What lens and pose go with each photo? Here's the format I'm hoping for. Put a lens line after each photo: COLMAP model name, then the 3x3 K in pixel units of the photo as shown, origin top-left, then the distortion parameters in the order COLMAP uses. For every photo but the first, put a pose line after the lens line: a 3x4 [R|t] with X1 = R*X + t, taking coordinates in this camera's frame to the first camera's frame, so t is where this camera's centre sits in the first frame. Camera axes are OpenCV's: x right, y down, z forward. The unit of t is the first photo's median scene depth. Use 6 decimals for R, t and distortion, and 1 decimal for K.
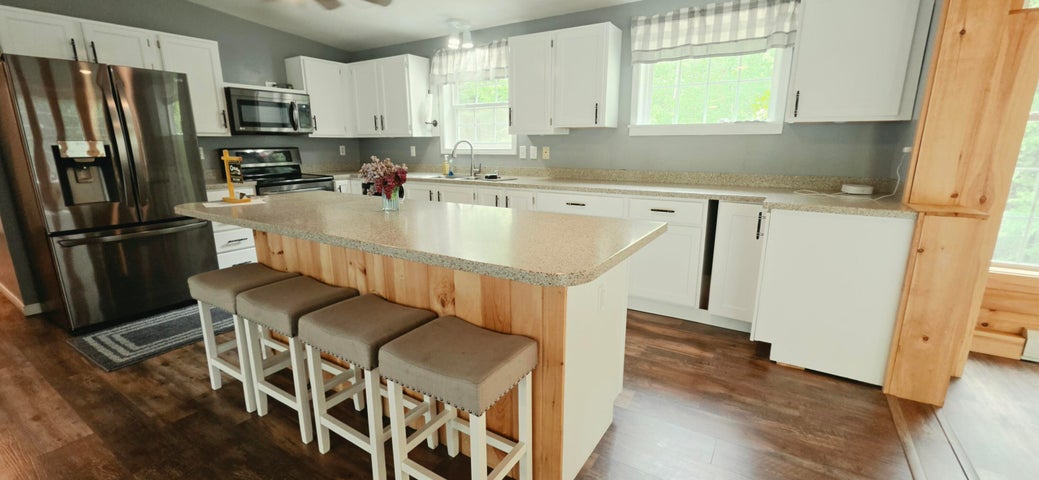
lens RADIAL K [[424.5, 0, 519.5], [0, 424.5, 240.0], [0, 0, 1]] dist [-0.000055, -0.000635]
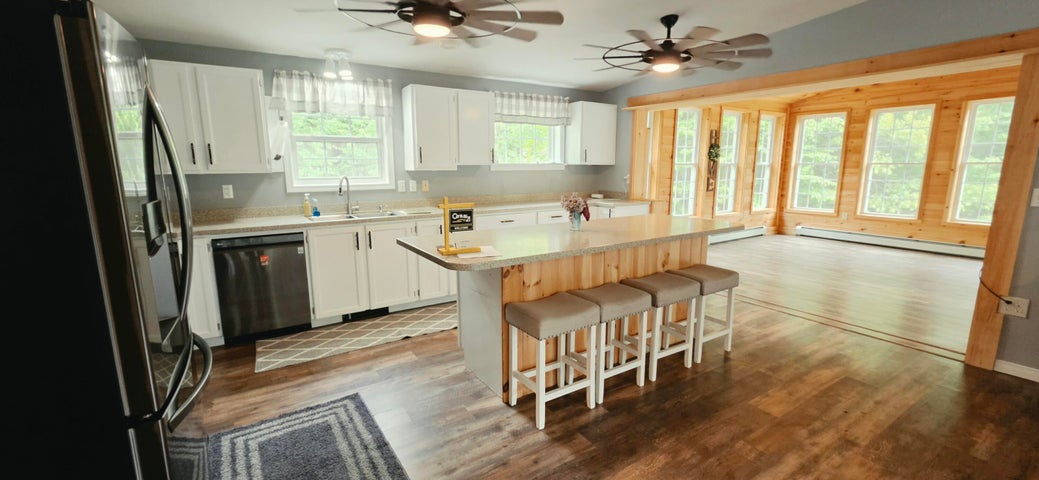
lens RADIAL K [[424.5, 0, 519.5], [0, 424.5, 240.0], [0, 0, 1]] dist [-0.000055, -0.000635]
pose [[0.420686, -0.158214, 0.893304, -0.873734], [0.204617, 0.975850, 0.076473, -0.098577], [-0.883830, 0.150614, 0.442899, 0.293364]]
